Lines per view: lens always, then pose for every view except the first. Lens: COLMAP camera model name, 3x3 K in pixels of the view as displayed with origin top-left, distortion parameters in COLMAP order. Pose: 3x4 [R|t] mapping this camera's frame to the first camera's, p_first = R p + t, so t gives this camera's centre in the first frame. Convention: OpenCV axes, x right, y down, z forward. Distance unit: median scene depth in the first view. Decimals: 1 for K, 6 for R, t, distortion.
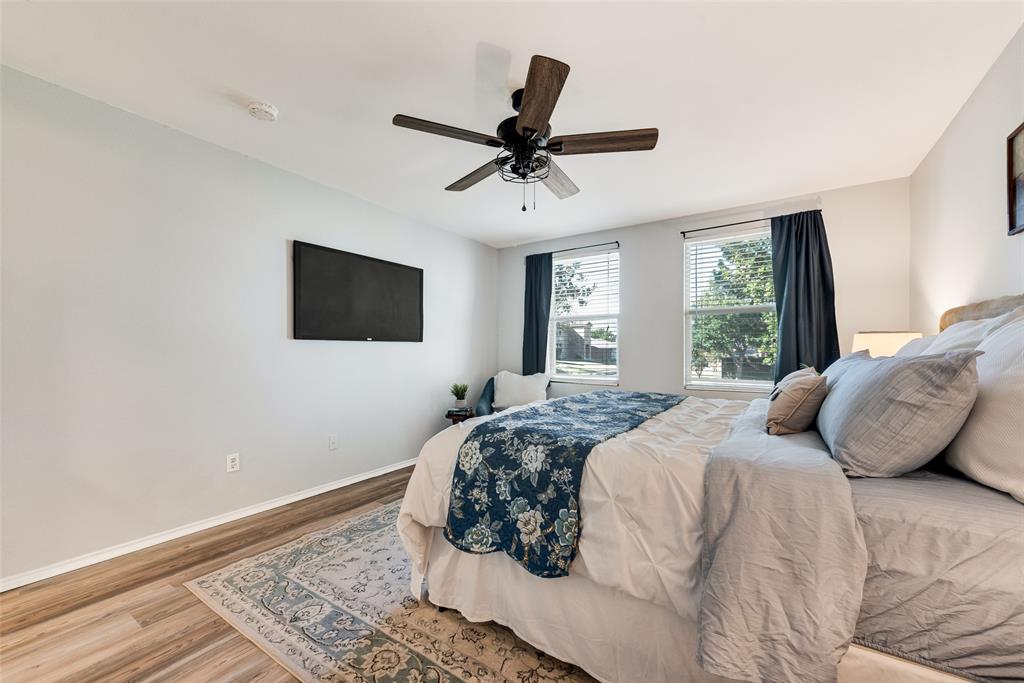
lens RADIAL K [[403.6, 0, 509.5], [0, 403.6, 348.8], [0, 0, 1]] dist [0.015912, -0.004222]
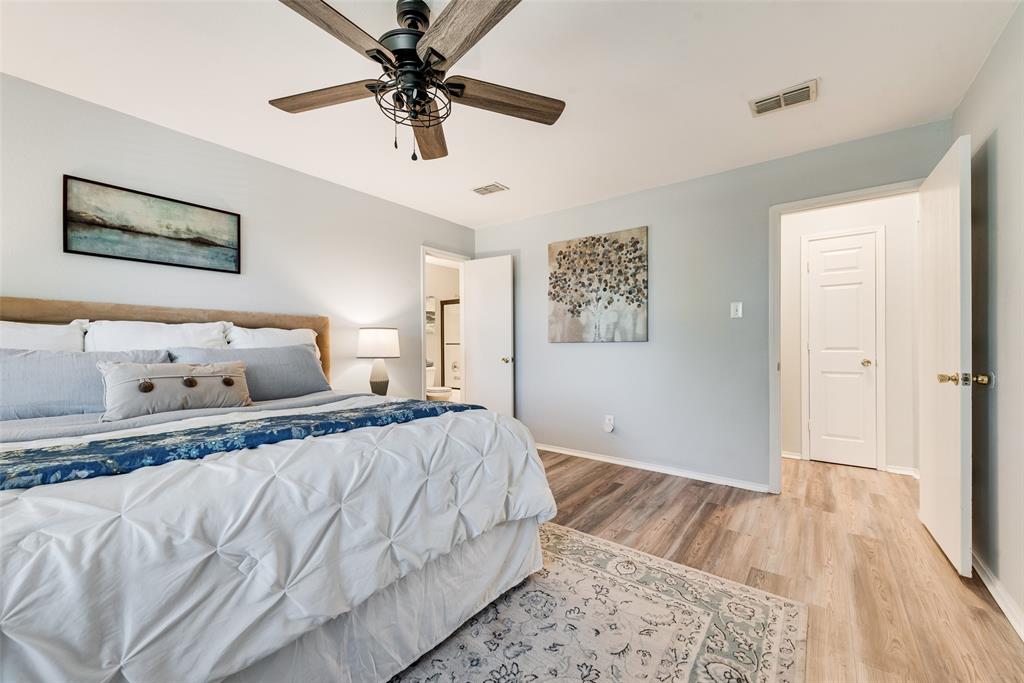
lens RADIAL K [[403.6, 0, 506.5], [0, 403.6, 344.9], [0, 0, 1]] dist [0.015912, -0.004222]
pose [[-0.997377, 0.002353, 0.072349, -0.269735], [0.002118, 0.999992, -0.003327, 0.018331], [-0.072357, -0.003165, -0.997374, 2.427299]]
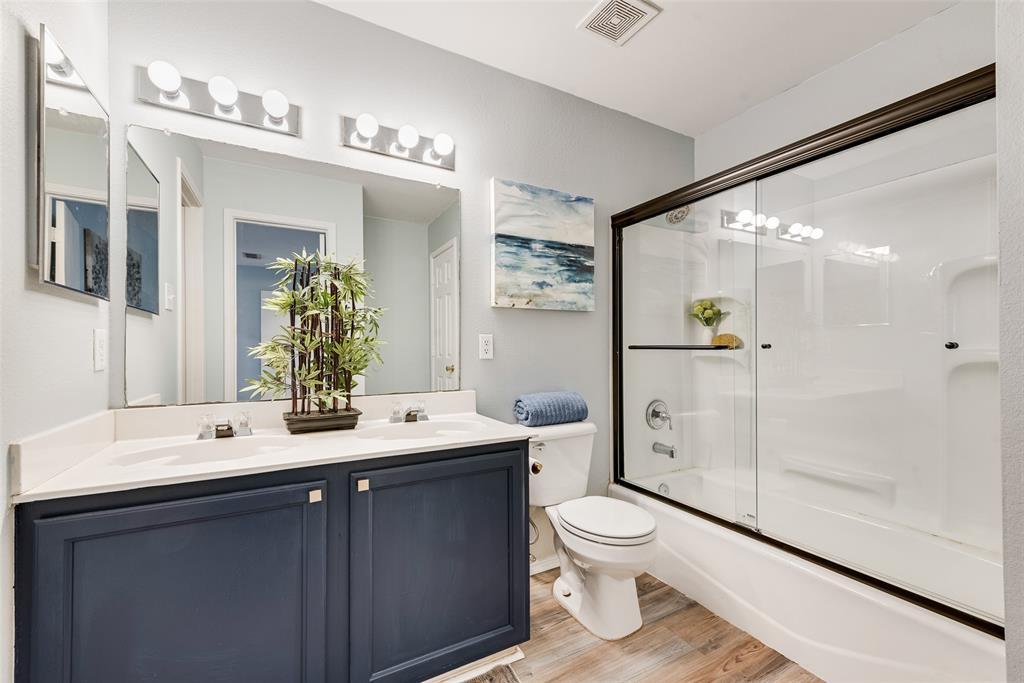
lens RADIAL K [[403.6, 0, 508.6], [0, 403.6, 345.1], [0, 0, 1]] dist [0.015912, -0.004222]
pose [[-0.884121, 0.000578, 0.467258, 0.421143], [-0.001758, 0.999988, -0.004562, -0.007940], [-0.467255, -0.004855, -0.884109, -0.482416]]
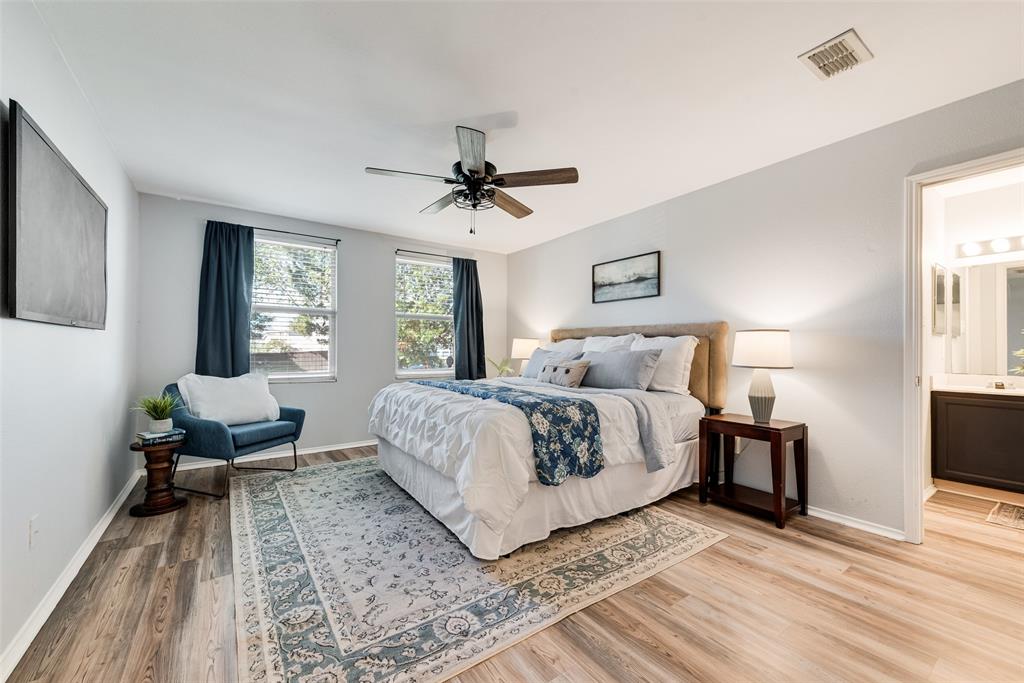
lens RADIAL K [[403.6, 0, 516.5], [0, 403.6, 346.4], [0, 0, 1]] dist [0.015912, -0.004222]
pose [[0.354992, 0.008301, 0.934832, -1.479586], [-0.011566, 0.999923, -0.004487, 0.007970], [-0.934798, -0.009220, 0.355061, 0.608648]]
